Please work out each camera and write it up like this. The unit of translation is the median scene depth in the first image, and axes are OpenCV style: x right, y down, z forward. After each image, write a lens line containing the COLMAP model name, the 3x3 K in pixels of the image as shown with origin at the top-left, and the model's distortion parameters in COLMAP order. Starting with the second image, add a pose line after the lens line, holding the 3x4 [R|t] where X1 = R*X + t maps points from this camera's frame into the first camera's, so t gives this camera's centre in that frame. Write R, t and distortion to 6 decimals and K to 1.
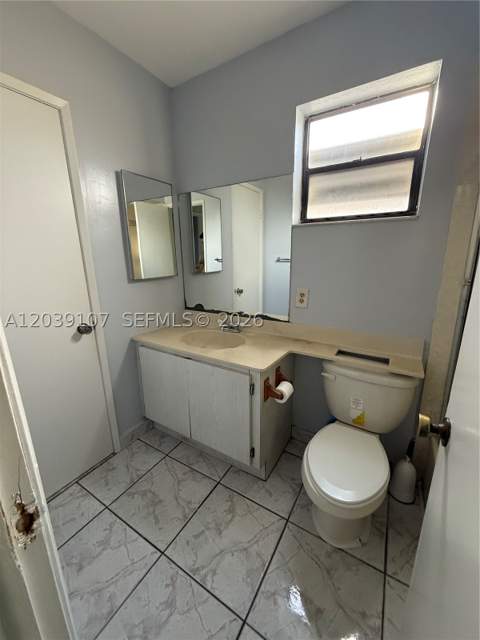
lens RADIAL K [[257.0, 0, 241.8], [0, 257.0, 320.0], [0, 0, 1]] dist [0.012355, -0.000379]
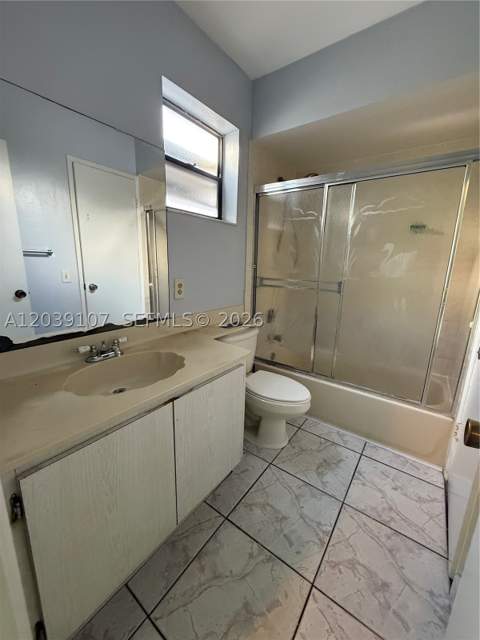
lens RADIAL K [[257.0, 0, 241.0], [0, 257.0, 317.5], [0, 0, 1]] dist [0.012355, -0.000379]
pose [[0.086918, -0.200567, 0.975817, -0.813857], [0.219406, 0.959326, 0.177635, -0.119557], [-0.971754, 0.198660, 0.127388, 0.783388]]
